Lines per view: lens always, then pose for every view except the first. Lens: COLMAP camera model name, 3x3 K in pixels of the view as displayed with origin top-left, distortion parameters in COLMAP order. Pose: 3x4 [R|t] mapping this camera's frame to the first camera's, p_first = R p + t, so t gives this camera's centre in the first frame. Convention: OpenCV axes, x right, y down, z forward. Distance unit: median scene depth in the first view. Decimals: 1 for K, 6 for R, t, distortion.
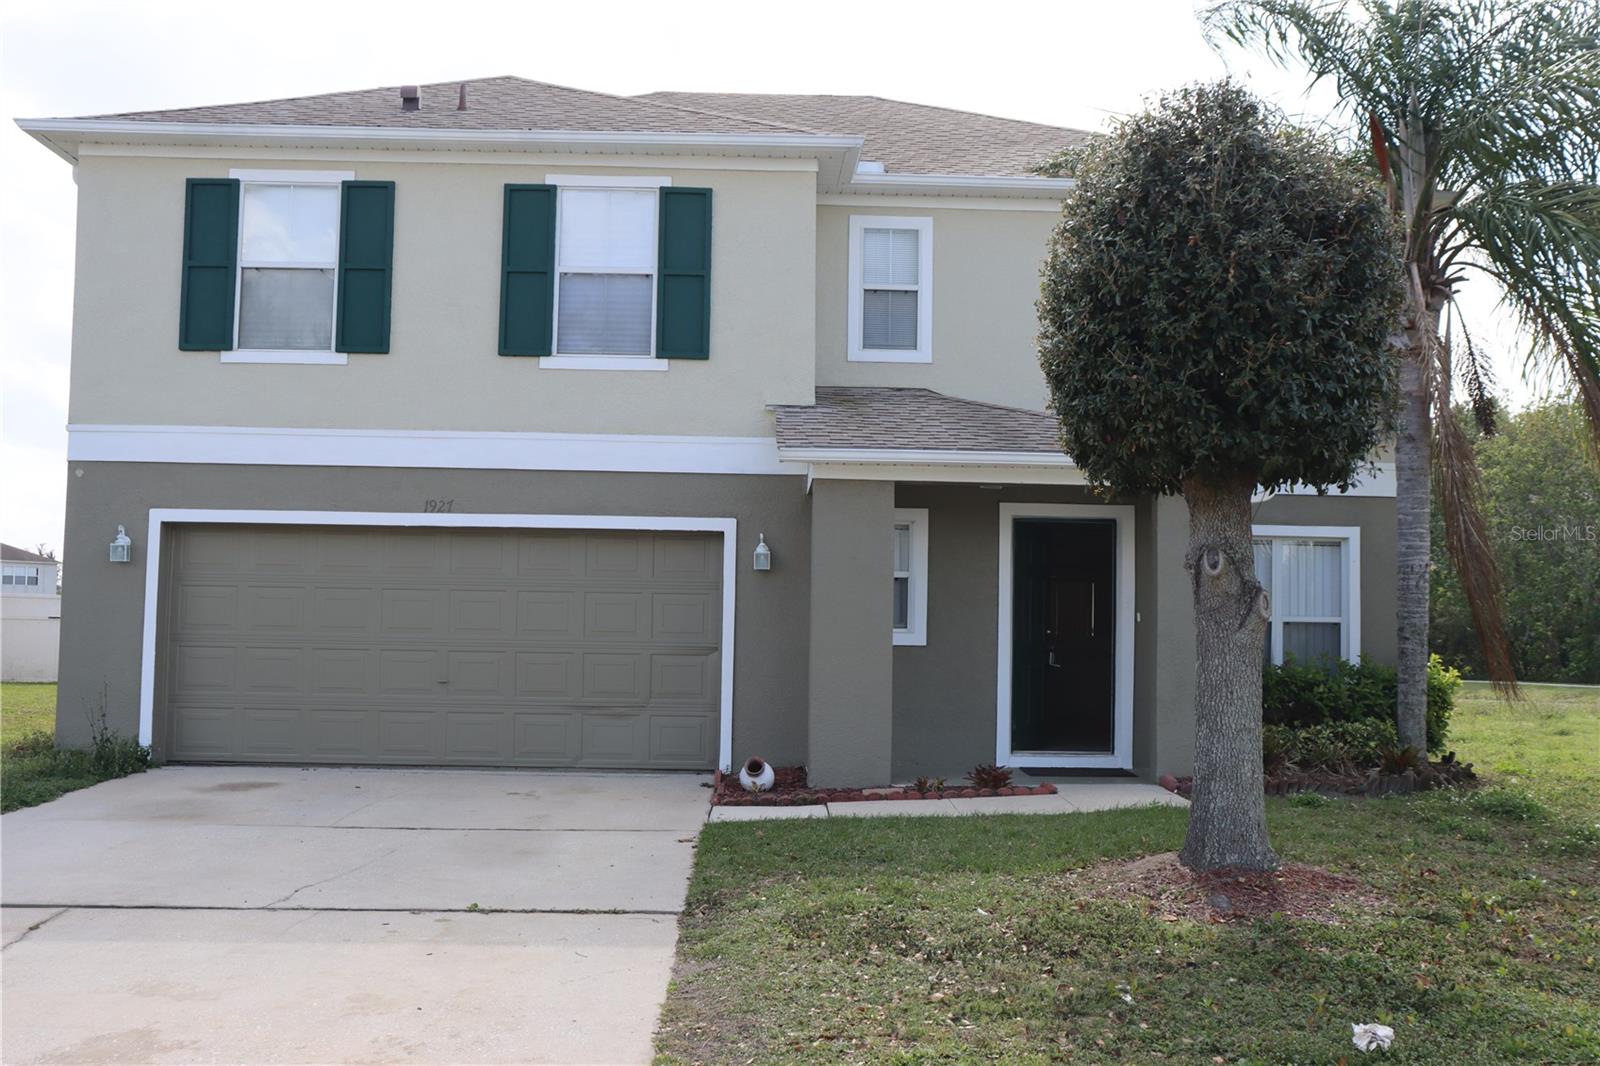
lens RADIAL K [[1635.2, 0, 800.9], [0, 1635.2, 538.8], [0, 0, 1]] dist [-0.035160, 0.000000]
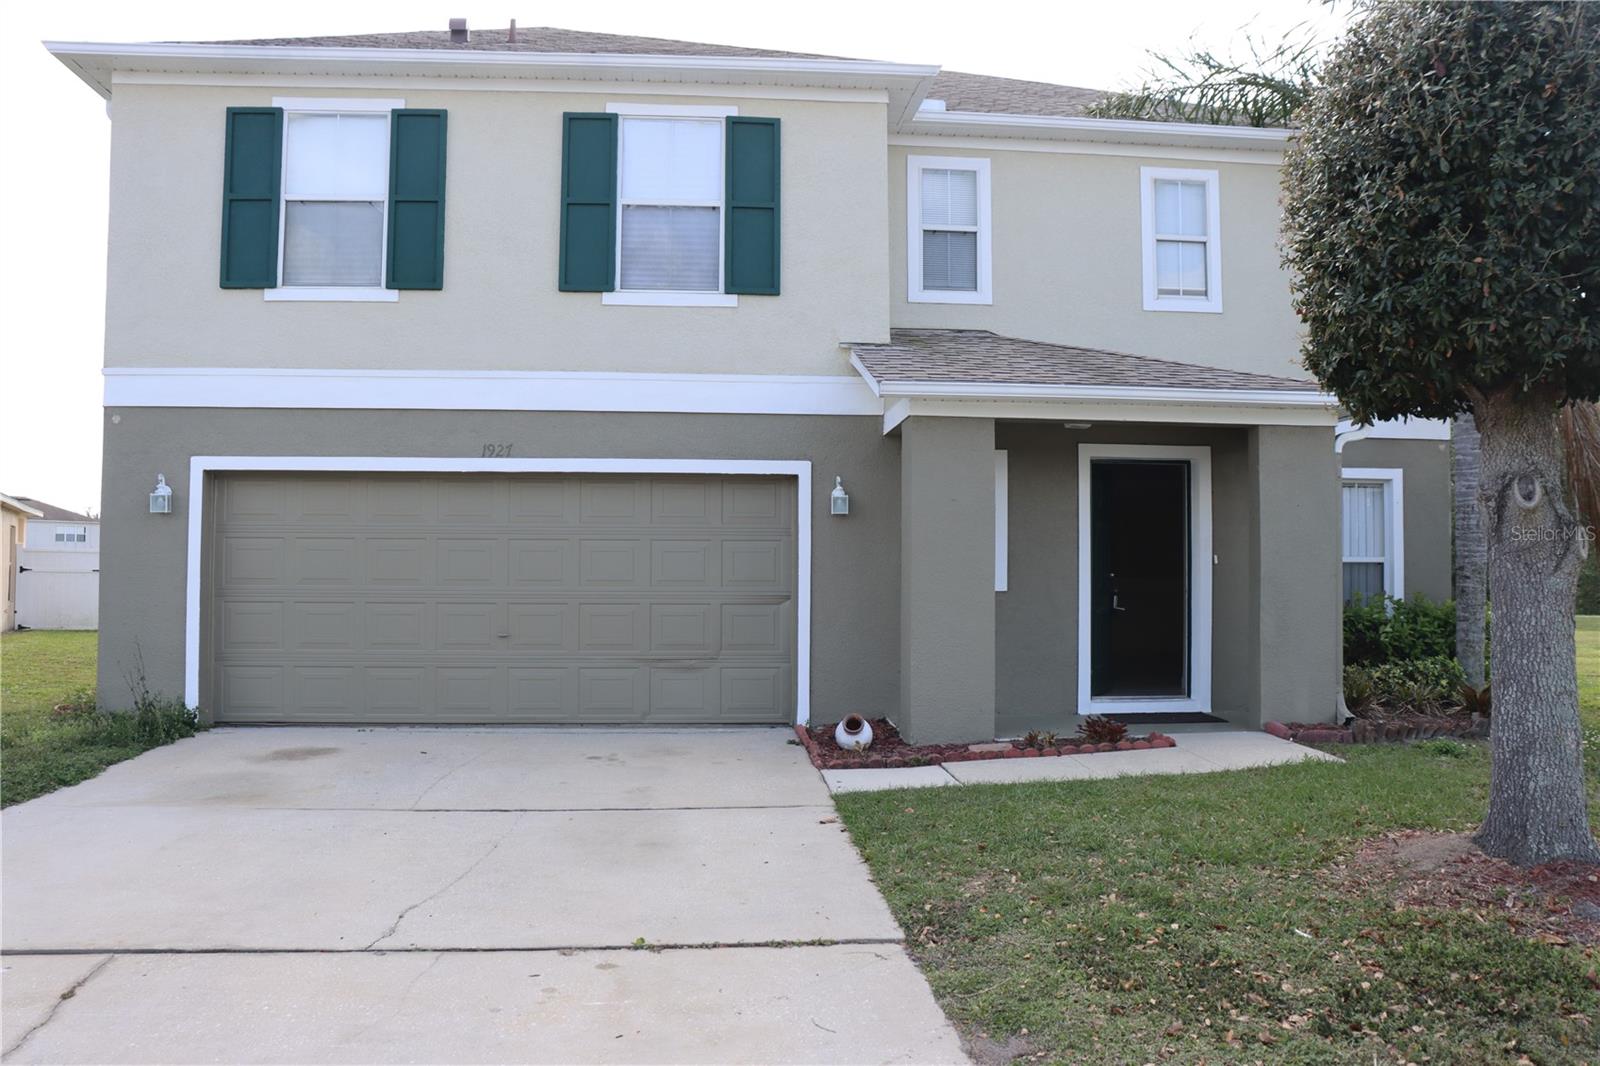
lens RADIAL K [[1341.0, 0, 800.4], [0, 1341.0, 531.2], [0, 0, 1]] dist [-0.116931, 0.061394]
pose [[0.997997, -0.009979, 0.062470, -0.094996], [0.008384, 0.999633, 0.025744, 0.008296], [-0.062704, -0.025168, 0.997715, 0.217073]]
